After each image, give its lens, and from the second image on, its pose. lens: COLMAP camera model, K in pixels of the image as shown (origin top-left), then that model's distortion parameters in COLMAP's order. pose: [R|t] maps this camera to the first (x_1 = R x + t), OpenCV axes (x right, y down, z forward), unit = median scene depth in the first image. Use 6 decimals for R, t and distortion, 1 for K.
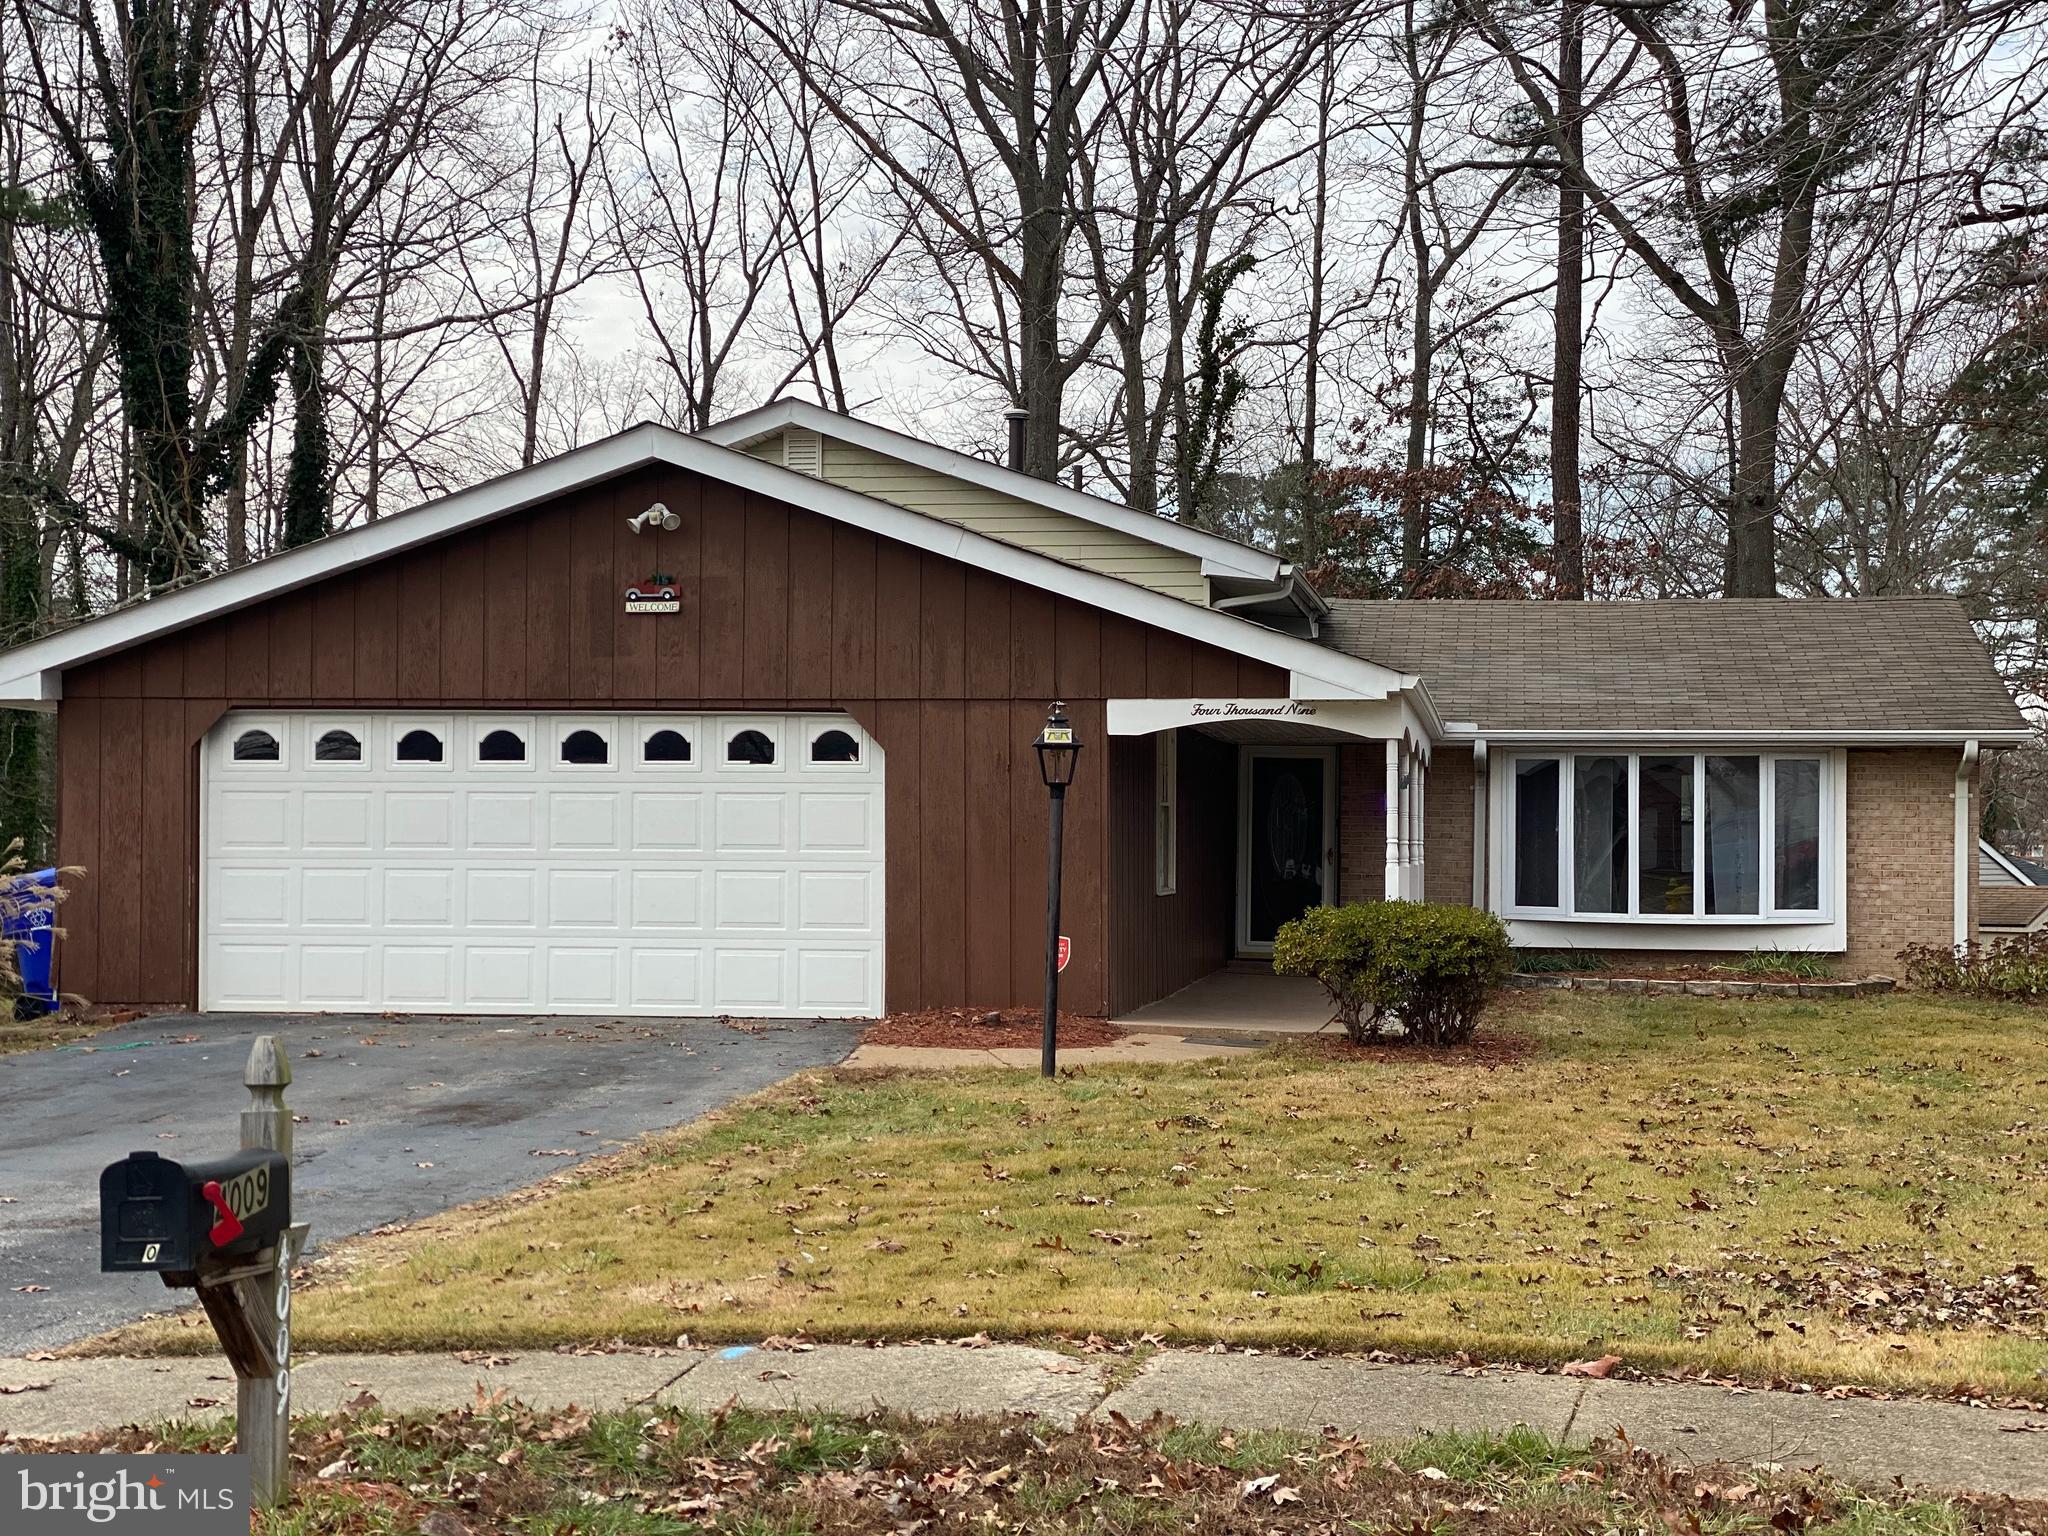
lens RADIAL K [[3193.6, 0, 1024.0], [0, 3193.6, 768.0], [0, 0, 1]] dist [0.115012, 0.052084]
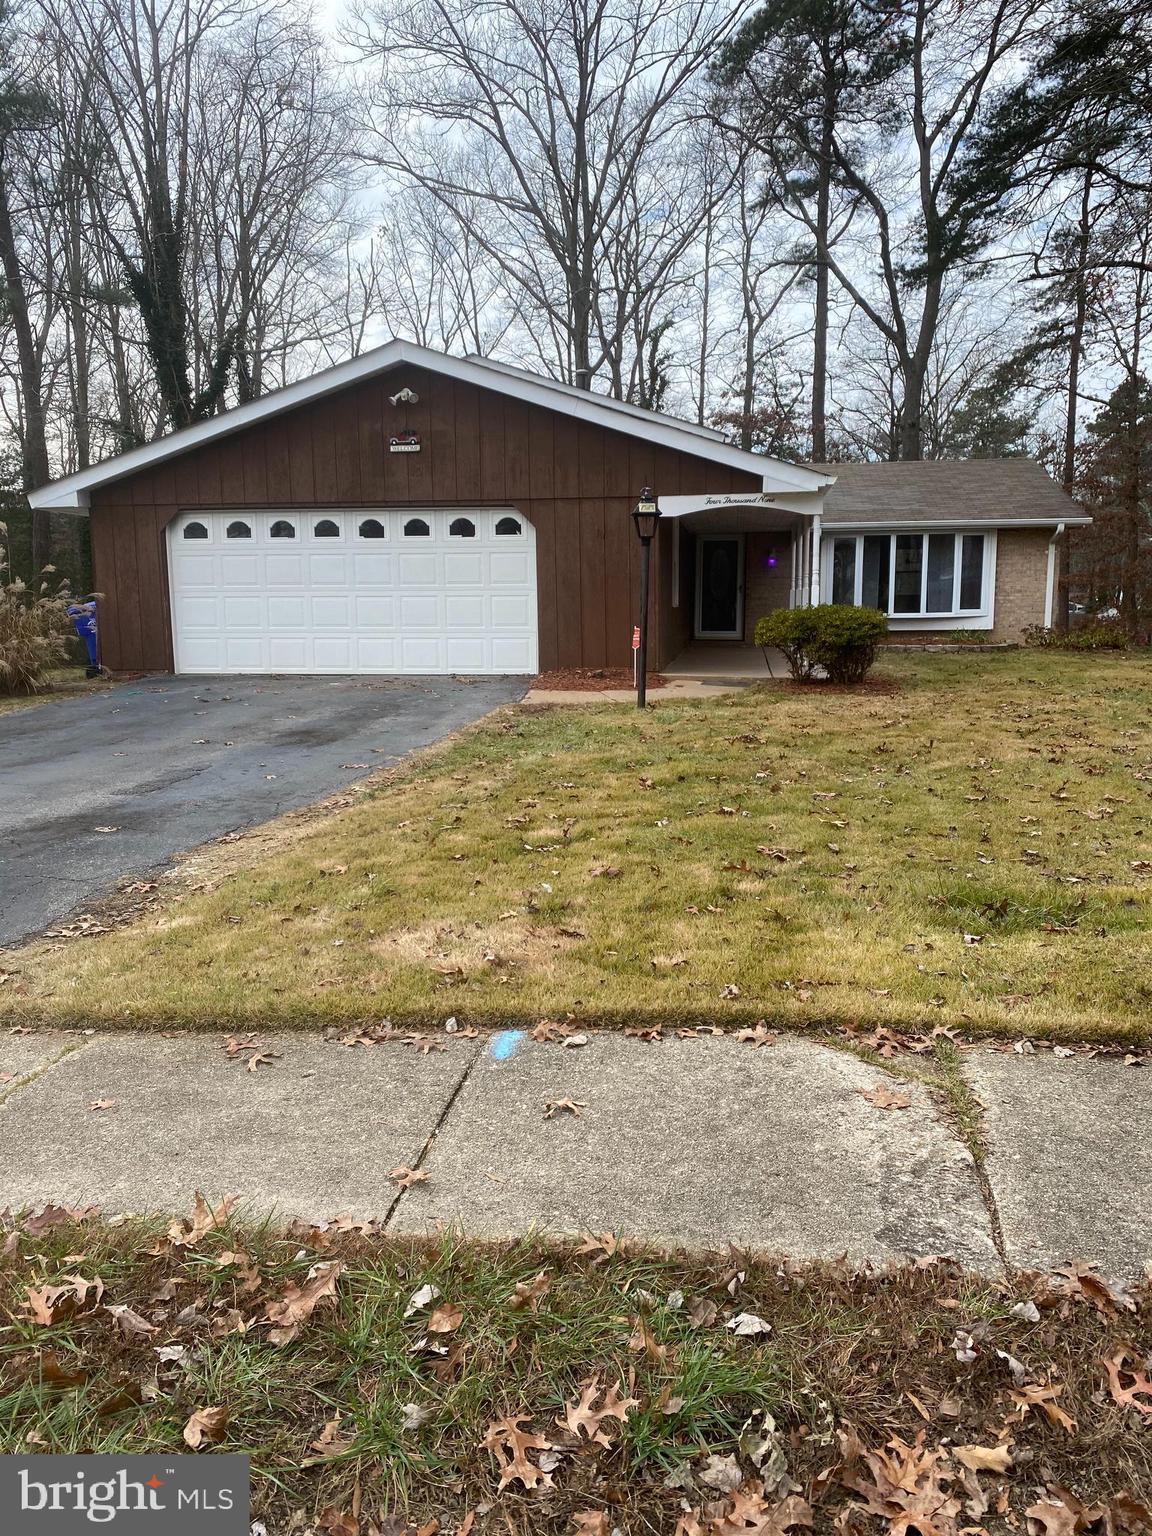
lens RADIAL K [[1167.2, 0, 576.0], [0, 1167.2, 768.0], [0, 0, 1]] dist [0.137063, -0.284147]
pose [[0.999681, -0.017914, 0.017813, -0.034291], [0.014716, 0.986057, 0.165756, 0.018832], [-0.020534, -0.165441, 0.986006, 0.307911]]
